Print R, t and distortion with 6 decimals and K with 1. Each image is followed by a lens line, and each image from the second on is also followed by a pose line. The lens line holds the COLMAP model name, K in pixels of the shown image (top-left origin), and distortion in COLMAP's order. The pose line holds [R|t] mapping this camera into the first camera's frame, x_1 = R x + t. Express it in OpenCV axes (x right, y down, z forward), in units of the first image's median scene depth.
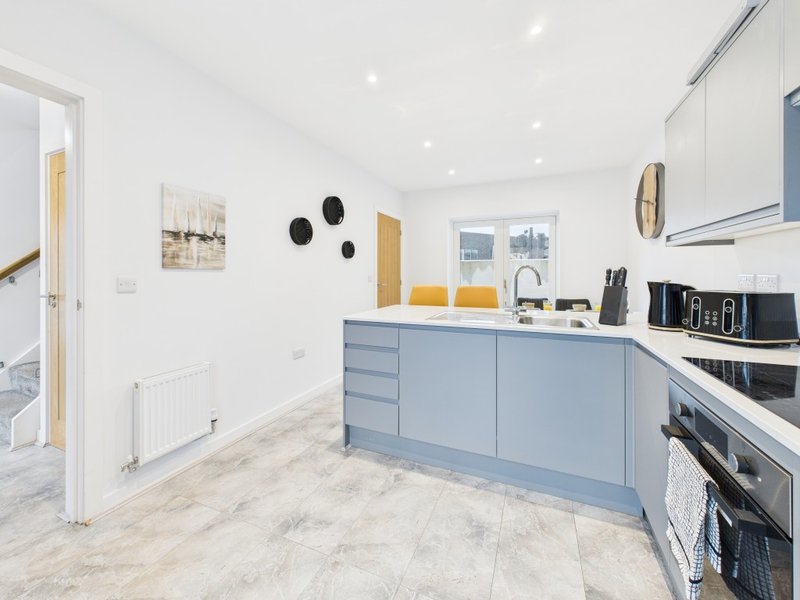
lens RADIAL K [[322.3, 0, 399.3], [0, 322.3, 289.1], [0, 0, 1]] dist [-0.001259, -0.000023]
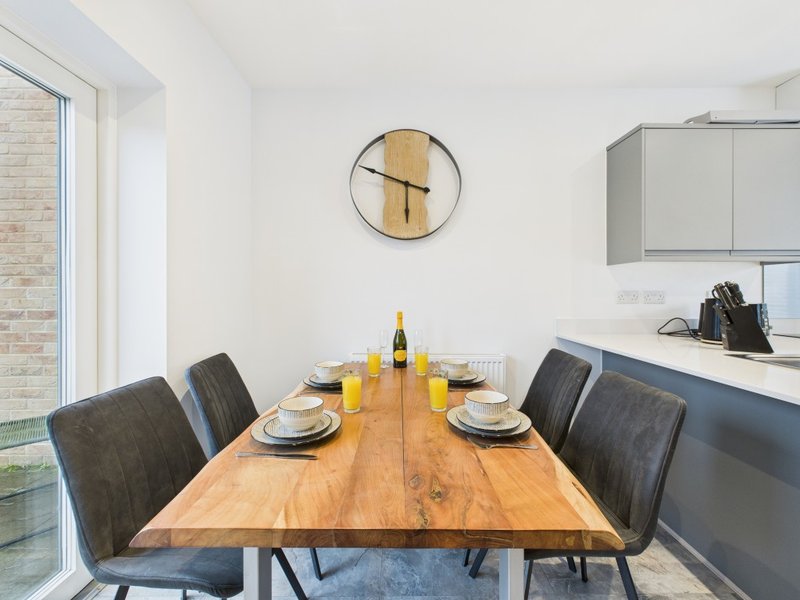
lens RADIAL K [[319.8, 0, 399.4], [0, 319.8, 288.9], [0, 0, 1]] dist [0.000331, 0.000101]
pose [[-0.402879, 0.007876, 0.915219, 0.300981], [0.044900, 0.998929, 0.011168, -0.107779], [-0.914151, 0.045593, -0.402801, 2.287581]]
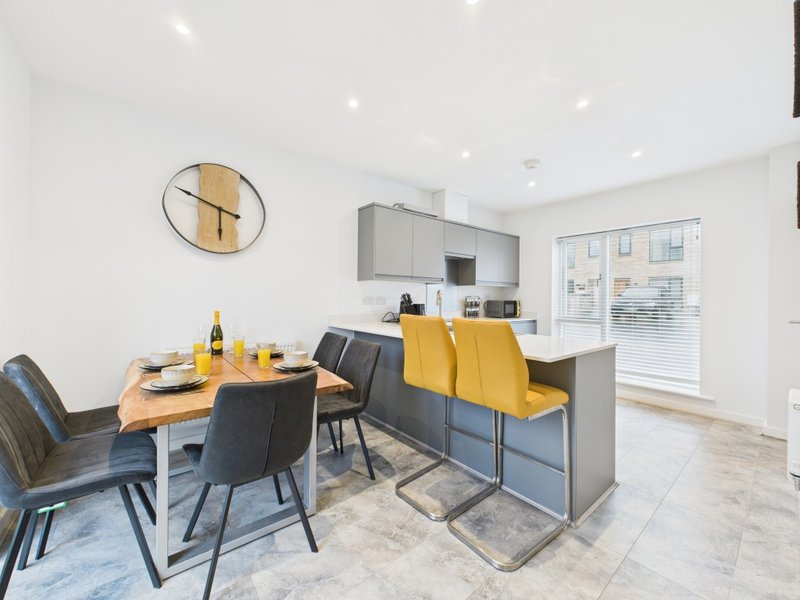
lens RADIAL K [[319.9, 0, 400.0], [0, 319.9, 300.0], [0, 0, 1]] dist [0.000486, 0.000068]
pose [[-0.891314, -0.010944, 0.453255, -0.039076], [0.012337, 0.998753, 0.048376, -0.123737], [-0.453219, 0.048710, -0.890067, 2.722385]]
